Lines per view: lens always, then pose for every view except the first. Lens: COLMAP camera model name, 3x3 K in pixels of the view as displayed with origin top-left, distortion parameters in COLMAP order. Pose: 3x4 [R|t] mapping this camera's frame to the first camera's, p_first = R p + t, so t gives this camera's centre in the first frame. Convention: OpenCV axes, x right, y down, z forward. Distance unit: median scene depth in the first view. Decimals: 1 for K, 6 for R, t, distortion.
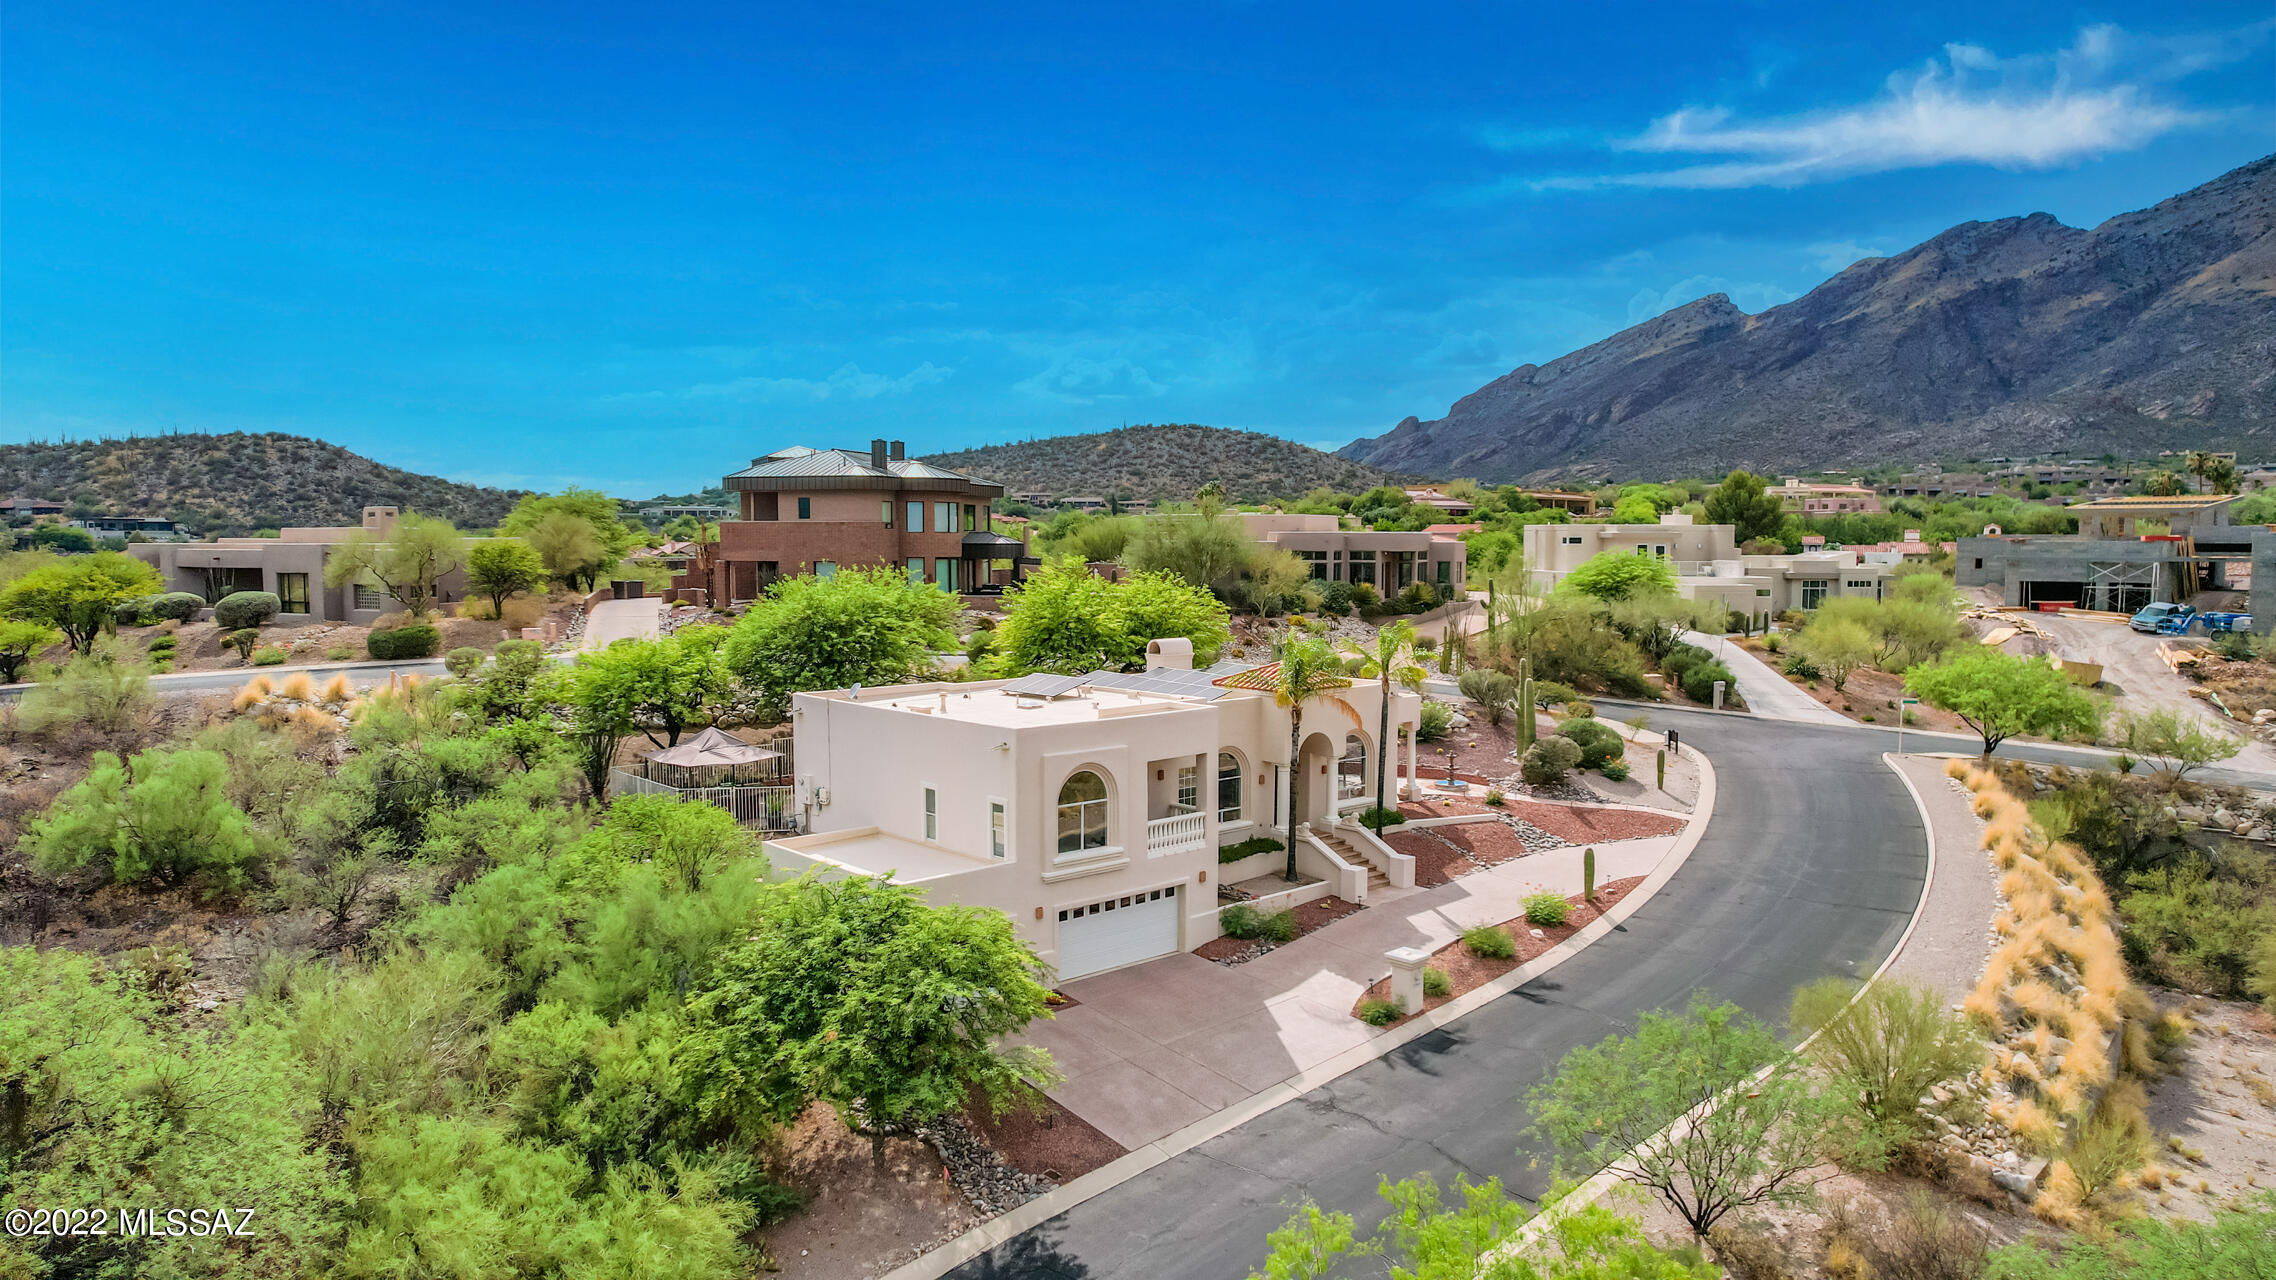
lens RADIAL K [[1458.4, 0, 1146.2], [0, 1458.4, 633.0], [0, 0, 1]] dist [-0.079241, 0.070742]
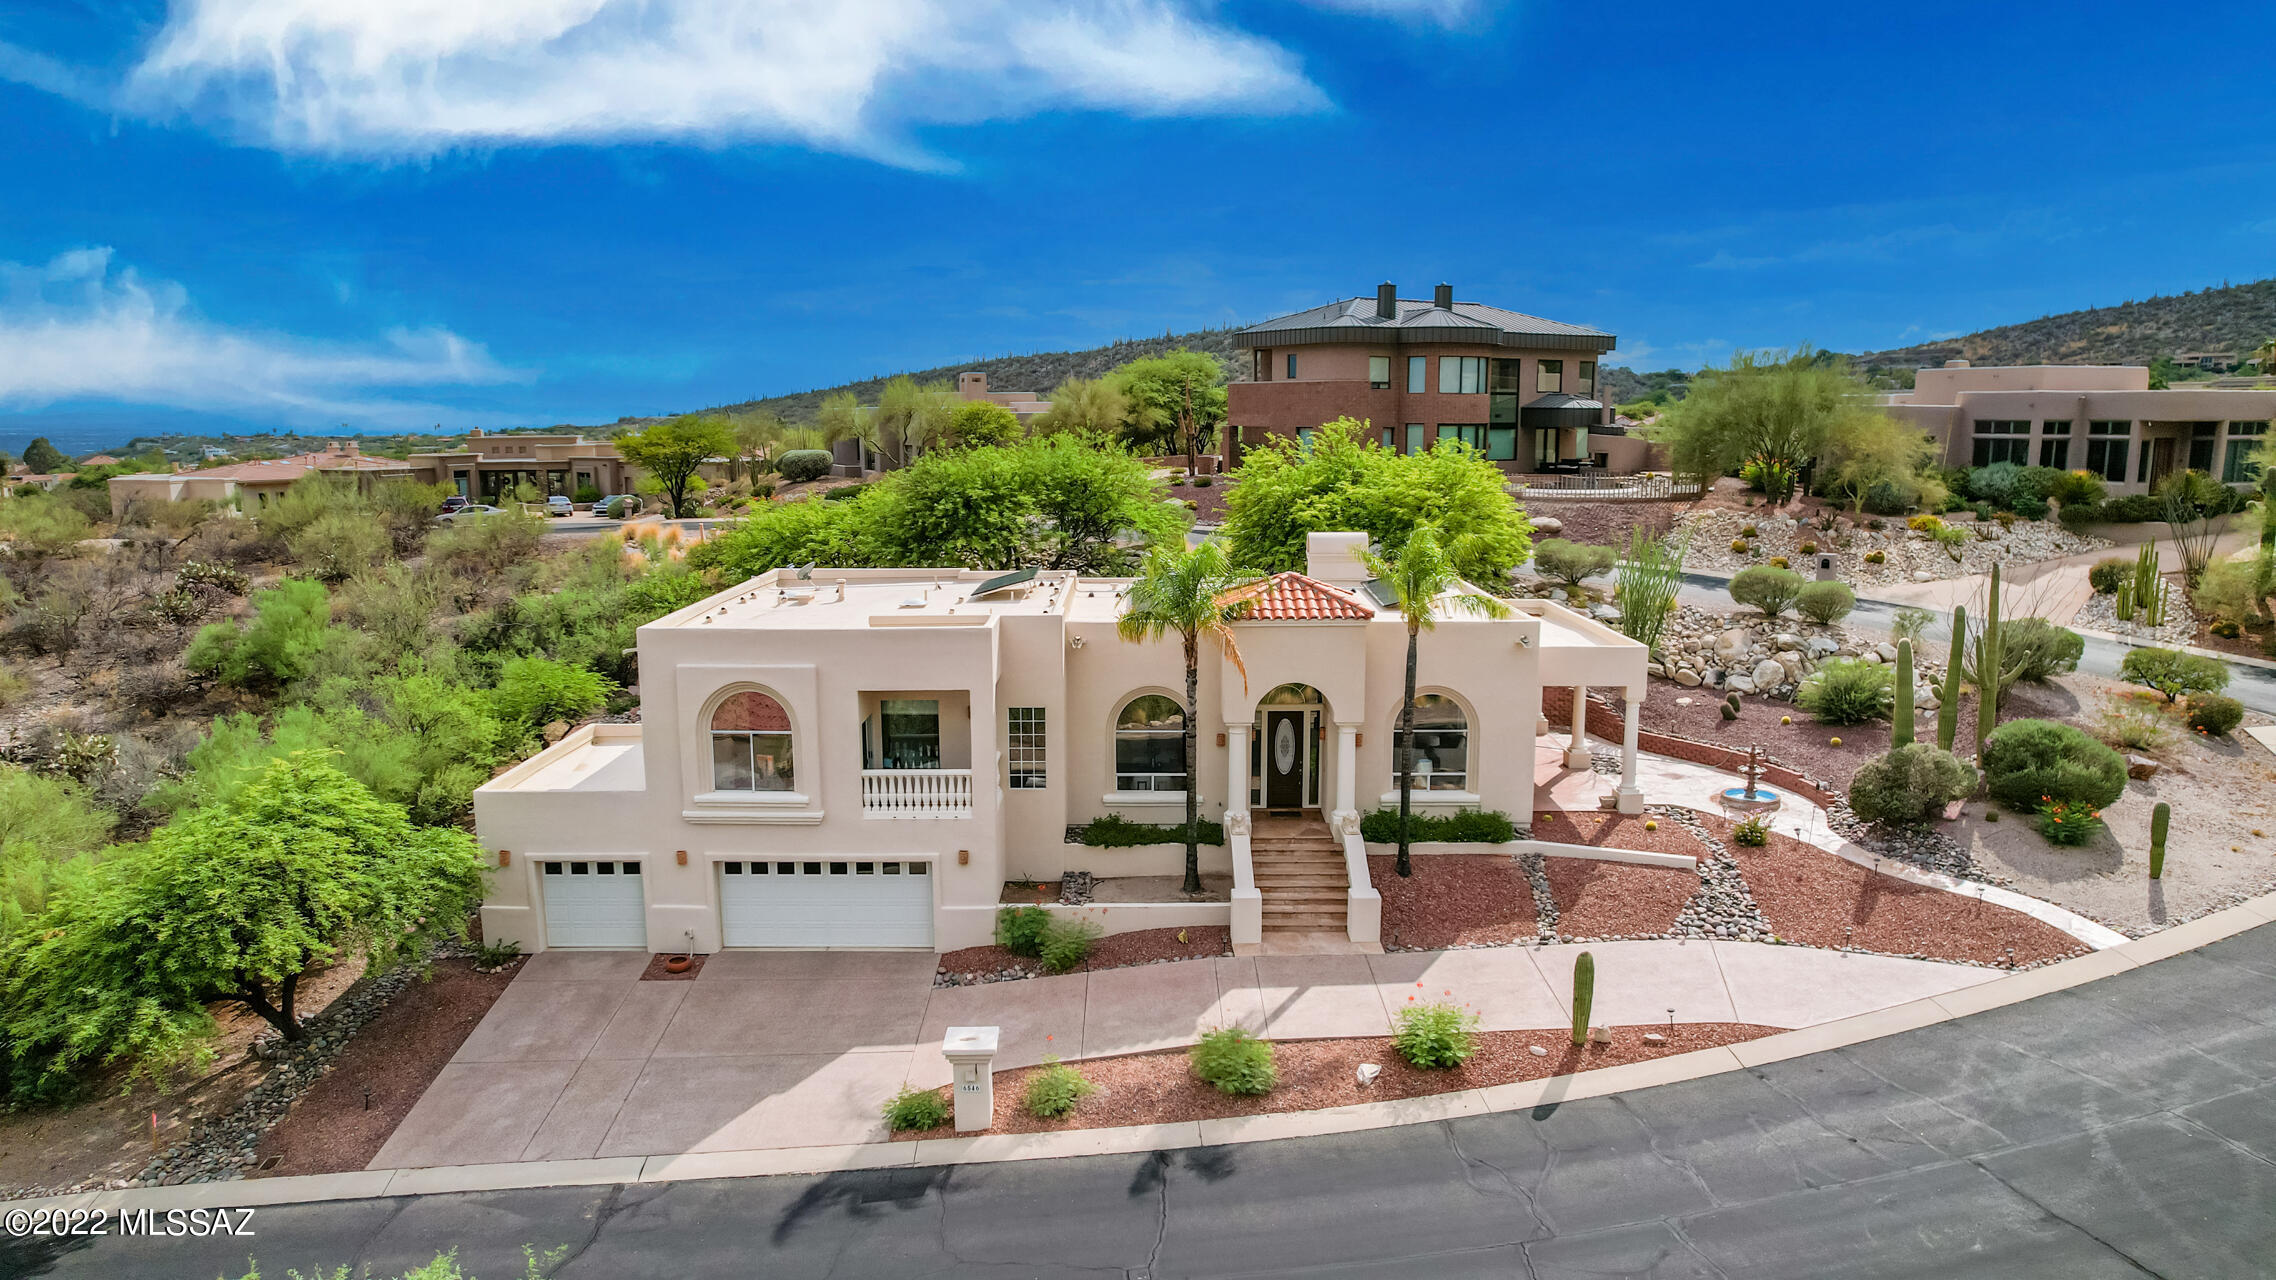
lens RADIAL K [[1458.4, 0, 1140.7], [0, 1458.4, 635.6], [0, 0, 1]] dist [-0.079241, 0.070742]
pose [[0.738388, 0.101094, -0.666756, 0.306236], [-0.041235, 0.993618, 0.104988, -0.012192], [0.673114, -0.050028, 0.737844, 0.279336]]
